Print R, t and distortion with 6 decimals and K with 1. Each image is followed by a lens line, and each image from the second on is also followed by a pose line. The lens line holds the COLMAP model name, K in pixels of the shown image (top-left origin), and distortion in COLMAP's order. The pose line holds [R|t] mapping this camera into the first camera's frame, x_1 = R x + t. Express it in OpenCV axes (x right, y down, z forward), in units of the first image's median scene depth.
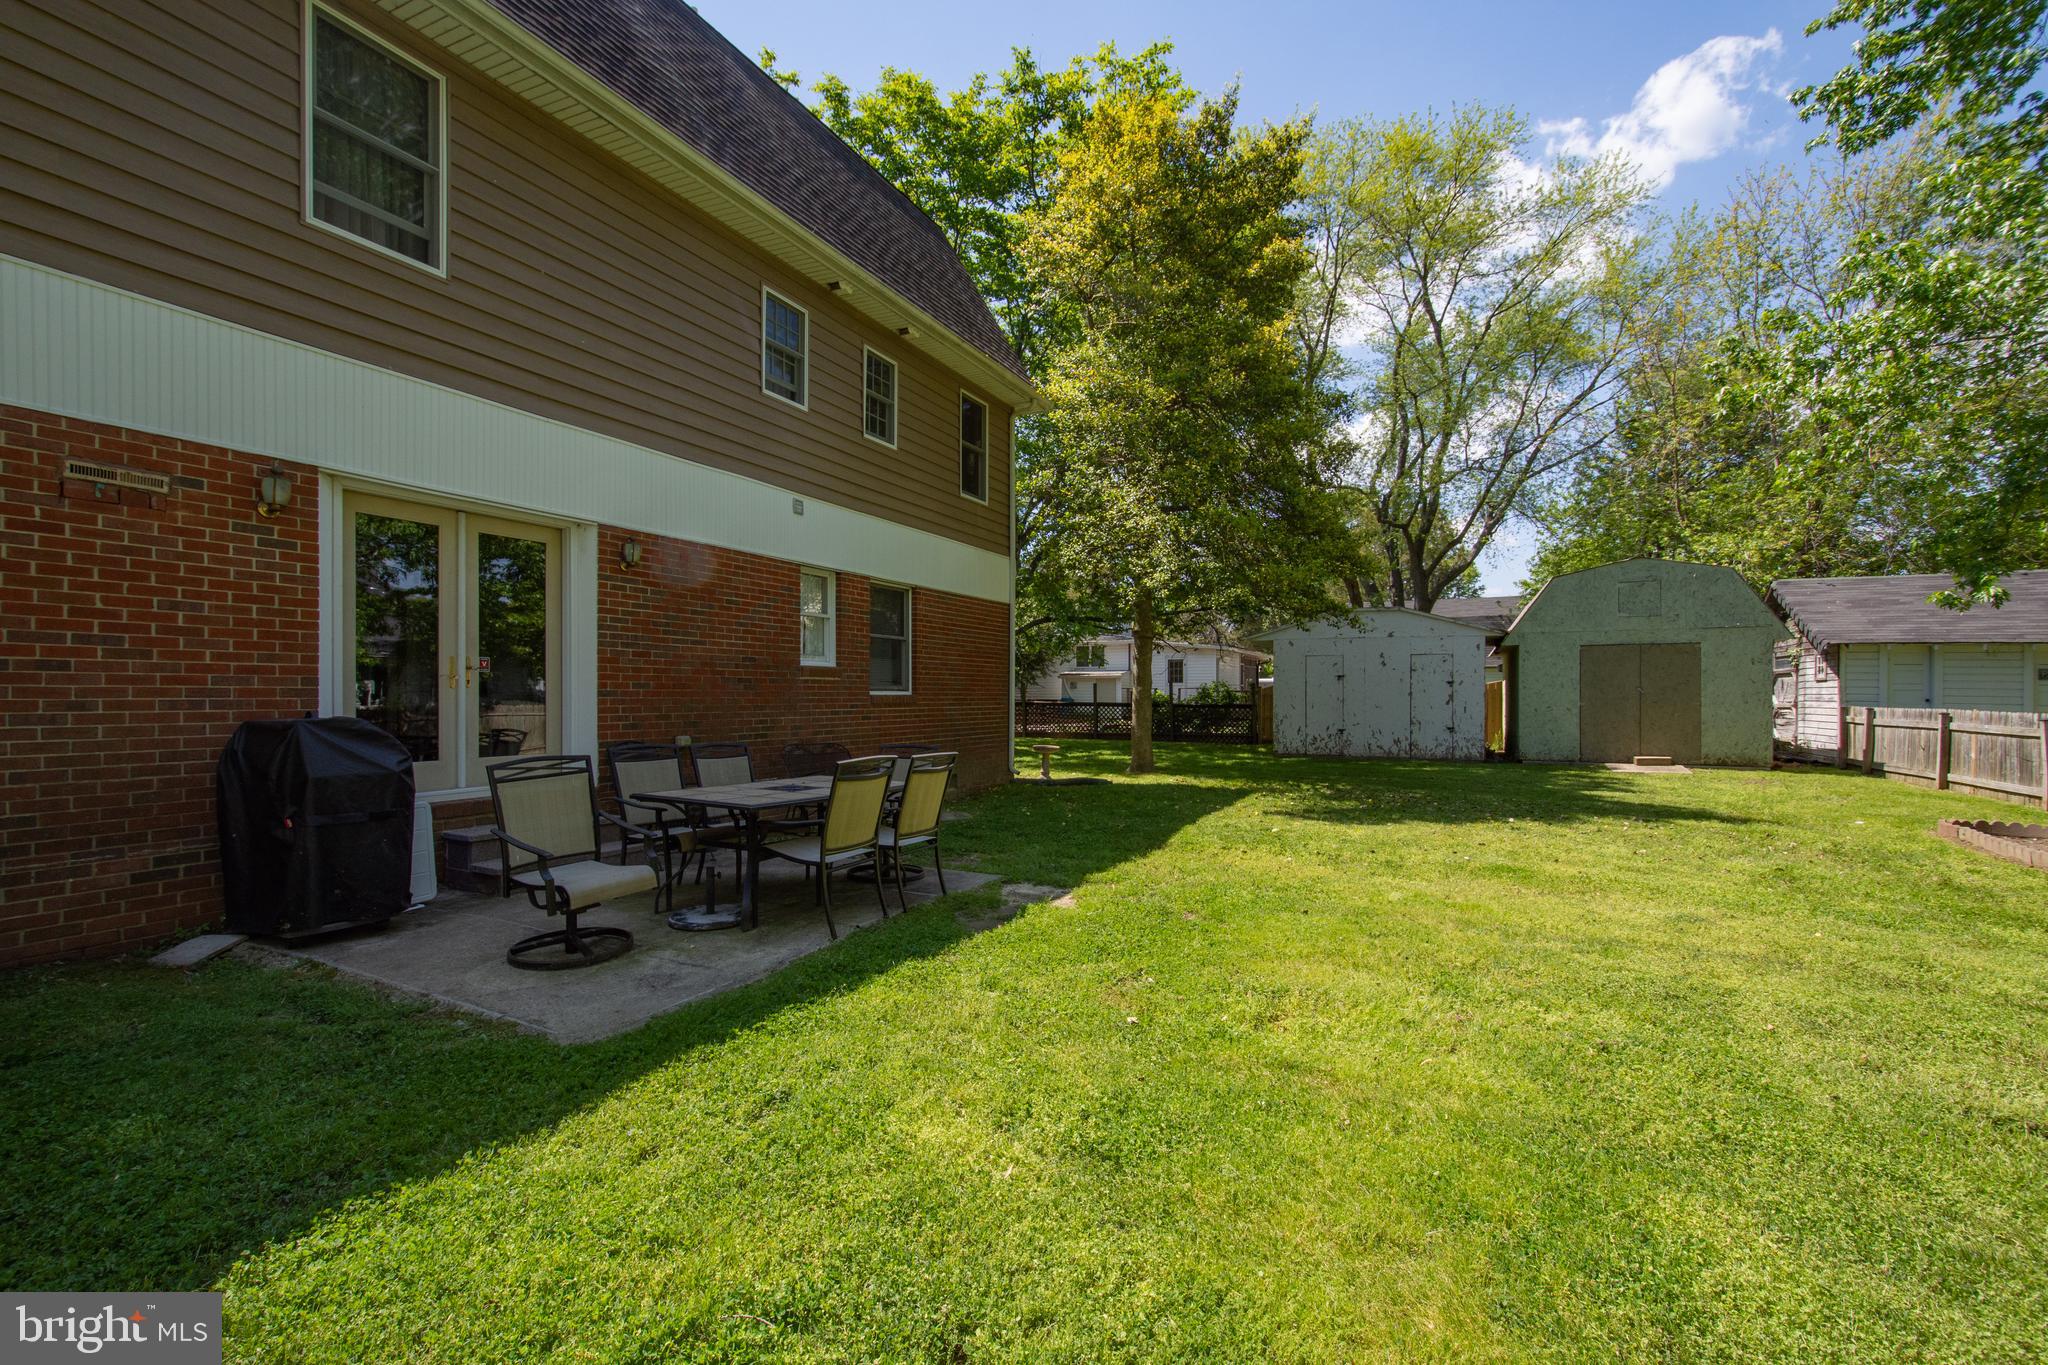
lens RADIAL K [[892.2, 0, 1024.6], [0, 892.2, 684.2], [0, 0, 1]] dist [0.012919, -0.003674]
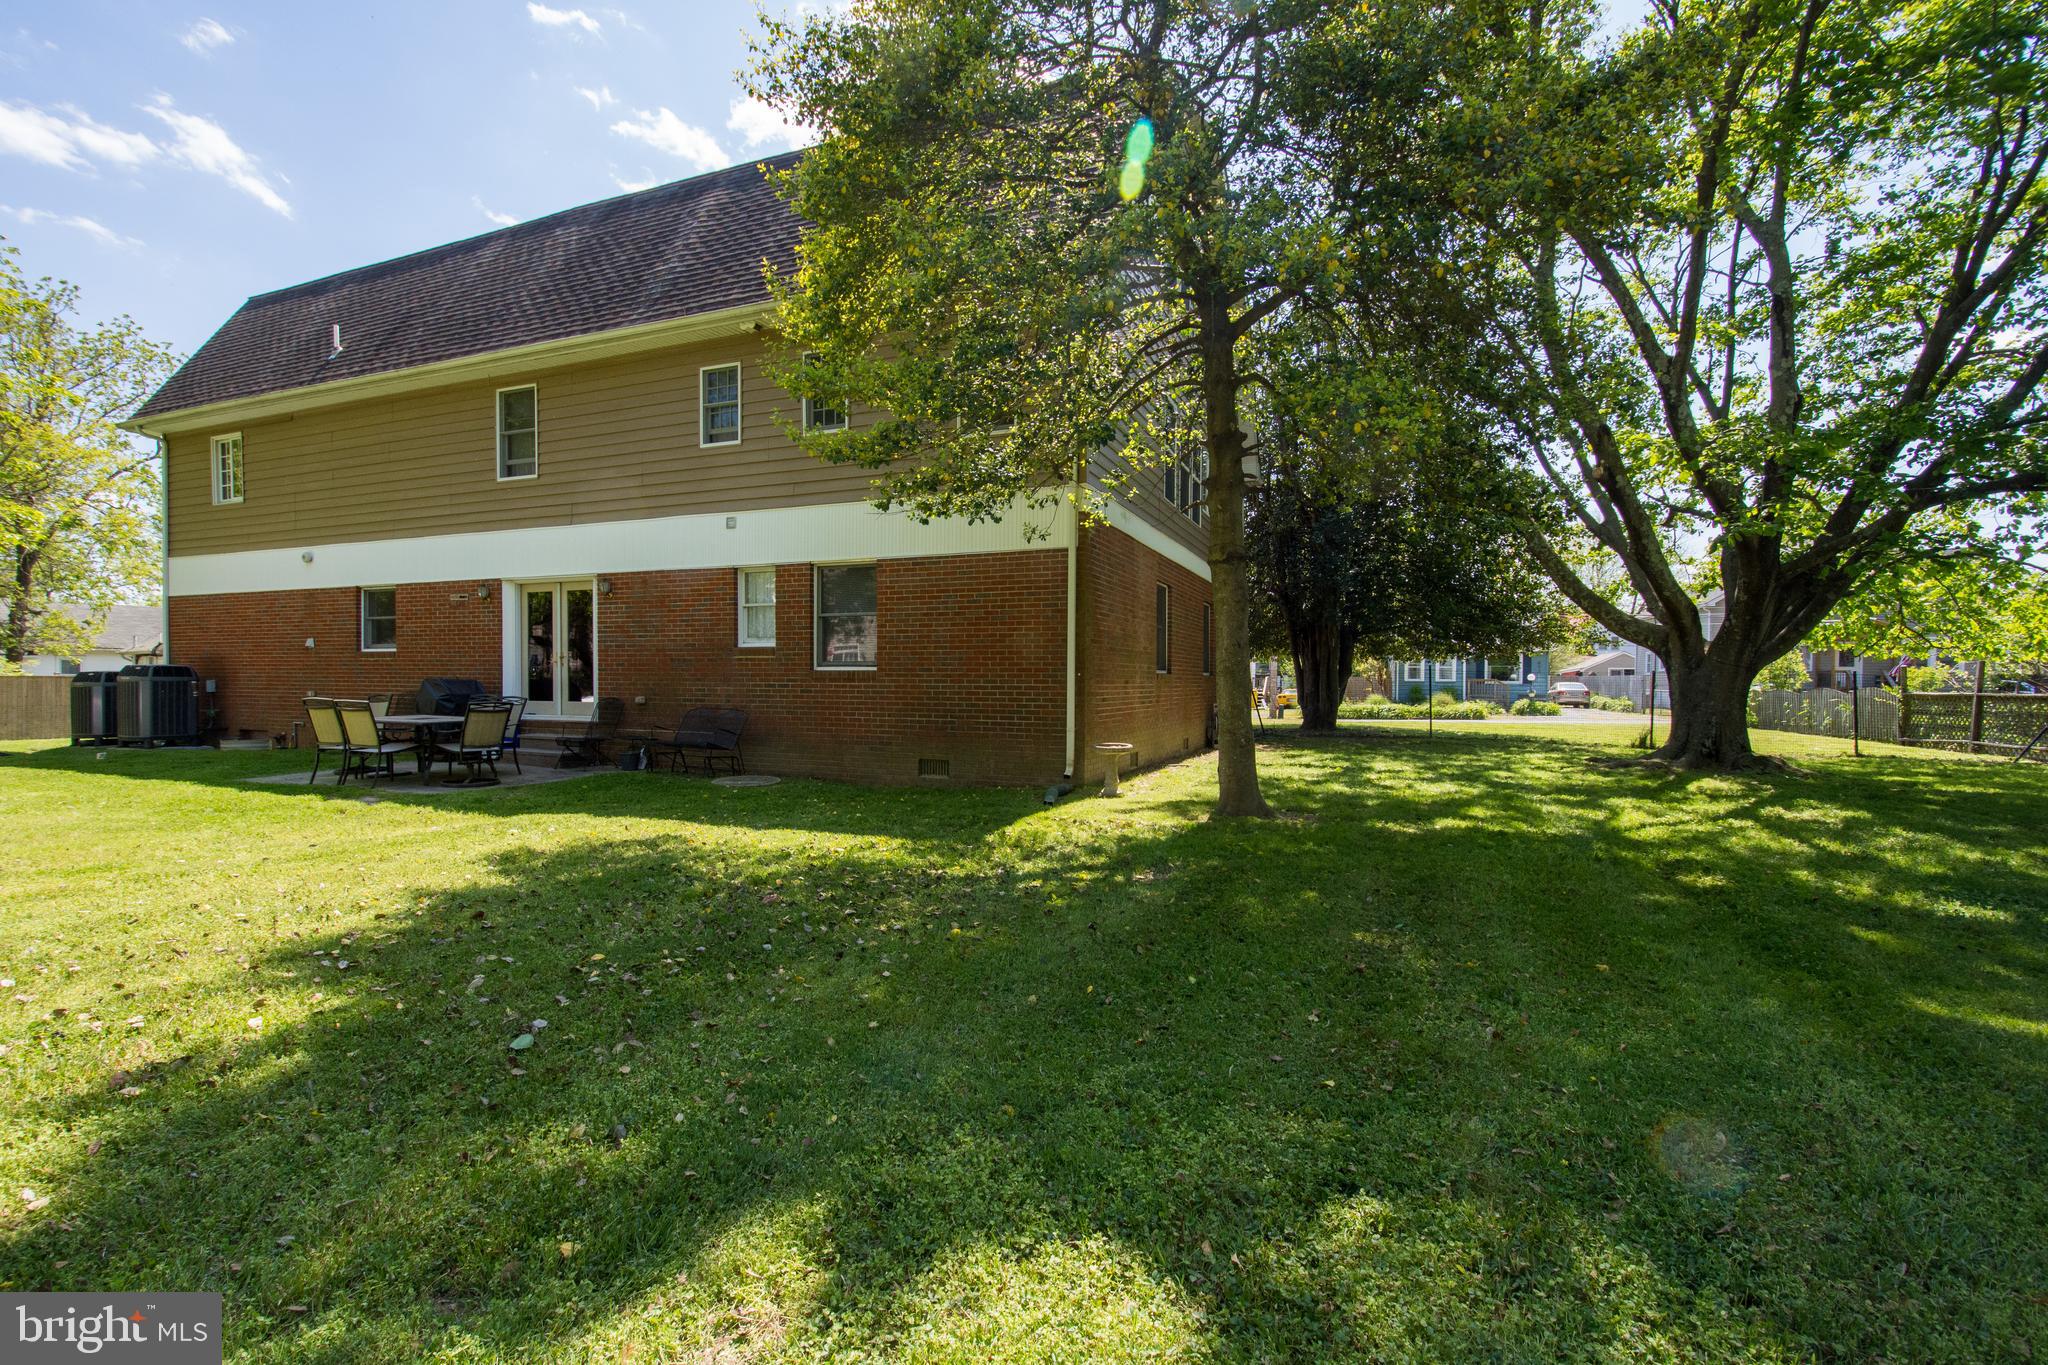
lens RADIAL K [[892.2, 0, 1021.2], [0, 892.2, 700.1], [0, 0, 1]] dist [0.012919, -0.003674]
pose [[0.064798, 0.037383, -0.997198, 1.080316], [0.011584, 0.999203, 0.038210, 0.011177], [0.997831, -0.014028, 0.064313, 1.354384]]
